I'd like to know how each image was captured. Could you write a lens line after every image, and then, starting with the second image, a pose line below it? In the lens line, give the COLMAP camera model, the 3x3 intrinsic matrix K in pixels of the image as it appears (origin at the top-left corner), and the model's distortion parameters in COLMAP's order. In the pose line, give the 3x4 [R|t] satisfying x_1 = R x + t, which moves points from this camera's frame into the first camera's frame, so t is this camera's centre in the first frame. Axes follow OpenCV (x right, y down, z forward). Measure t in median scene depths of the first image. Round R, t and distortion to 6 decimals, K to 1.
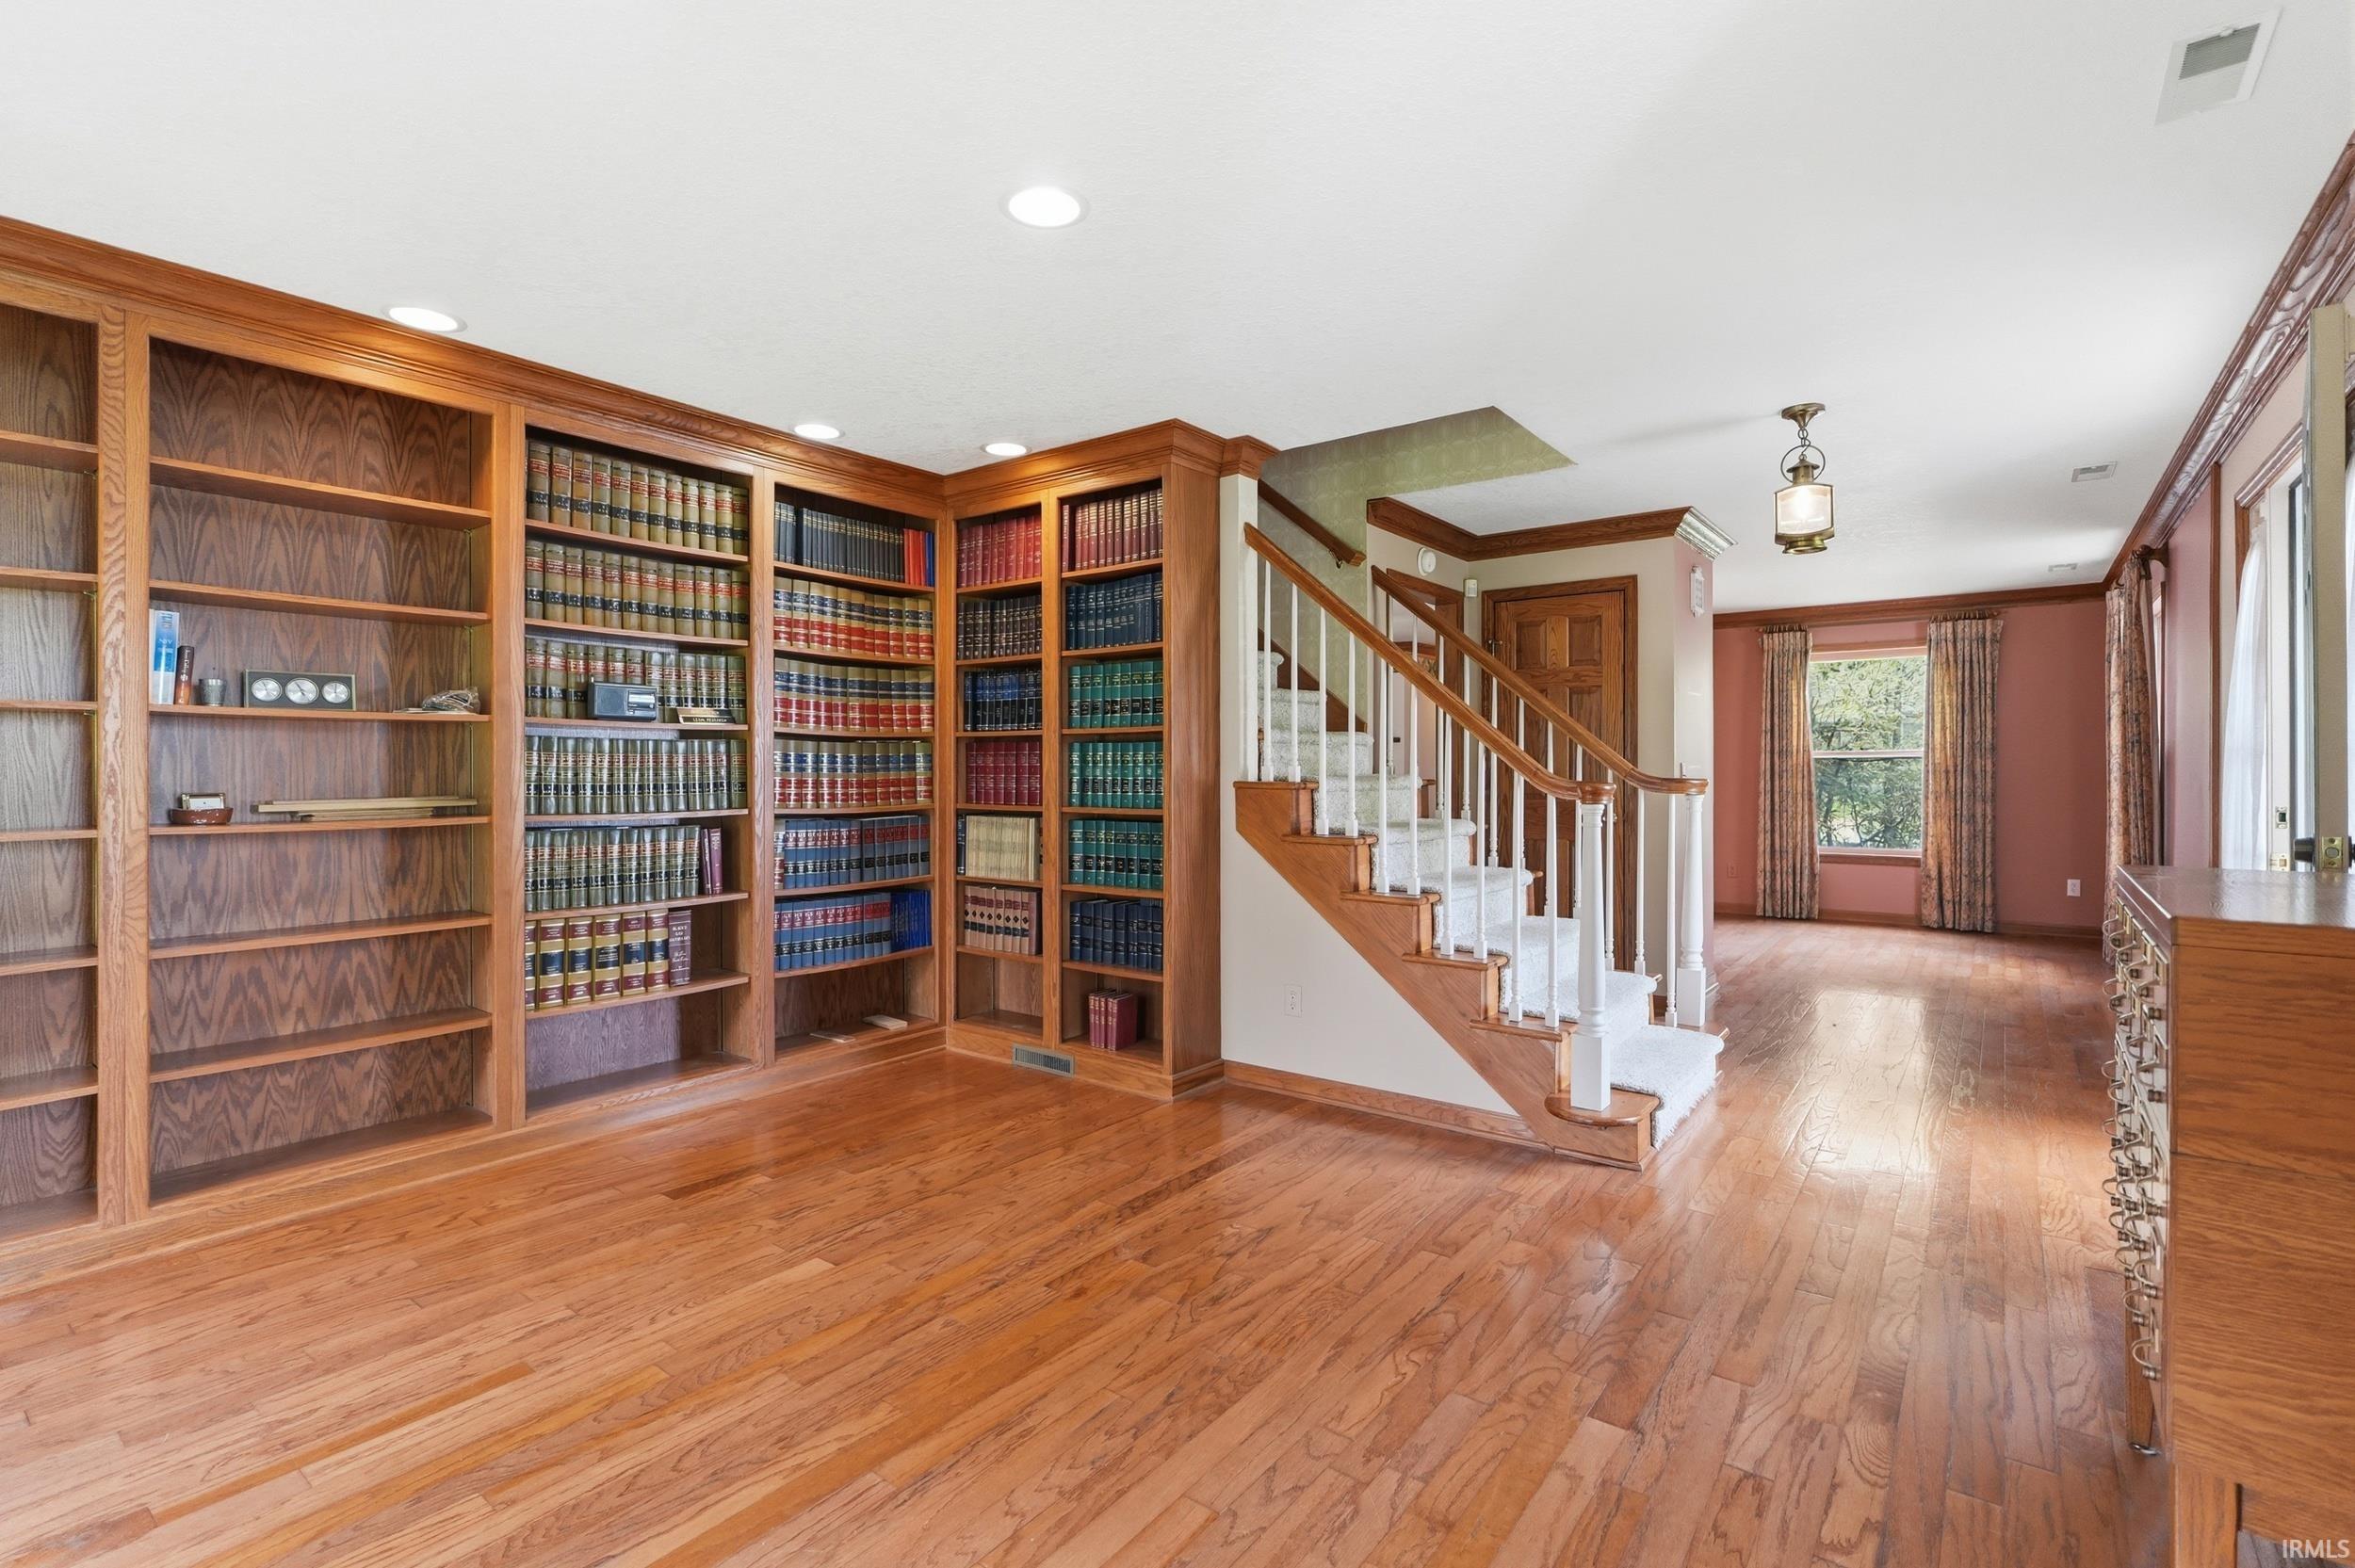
lens RADIAL K [[1091.5, 0, 1175.7], [0, 1091.5, 773.9], [0, 0, 1]] dist [0.000121, -0.000408]
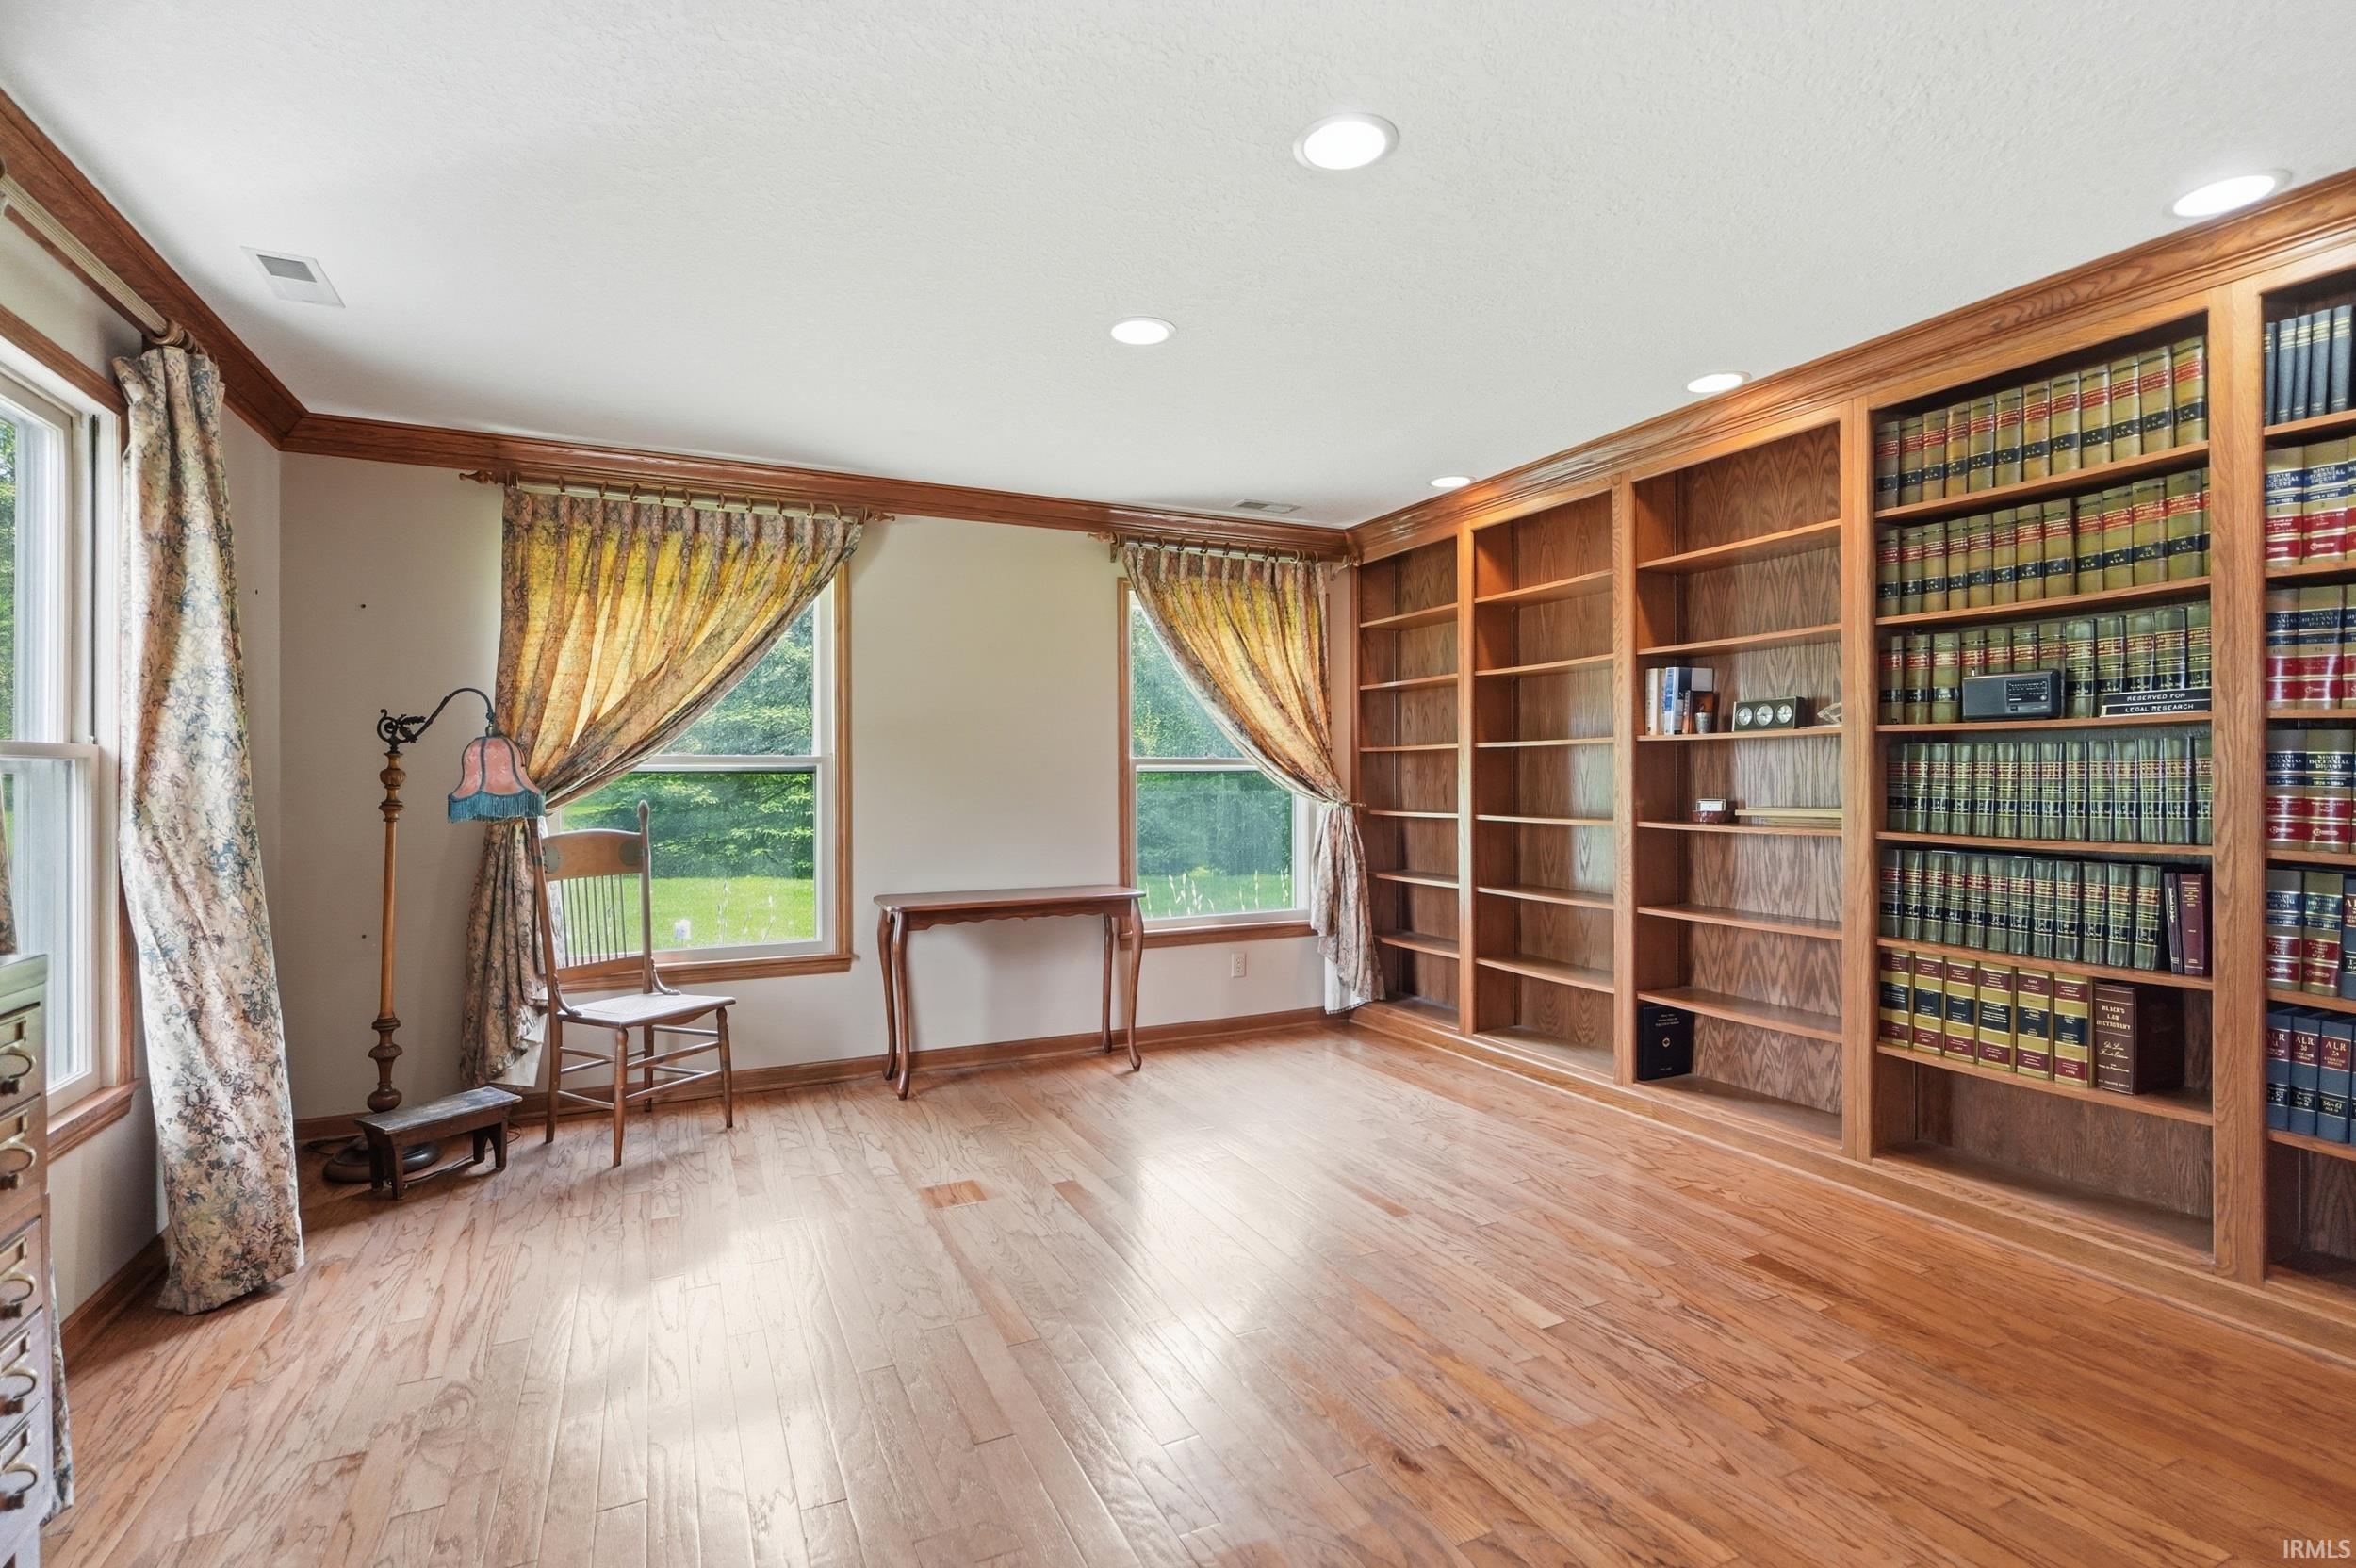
lens RADIAL K [[1092.1, 0, 1178.7], [0, 1092.1, 773.6], [0, 0, 1]] dist [0.000121, -0.000408]
pose [[-0.455889, 0.000815, -0.890036, 0.538292], [0.002651, 0.999996, -0.000442, -0.013275], [0.890033, -0.002561, -0.455889, 0.960157]]
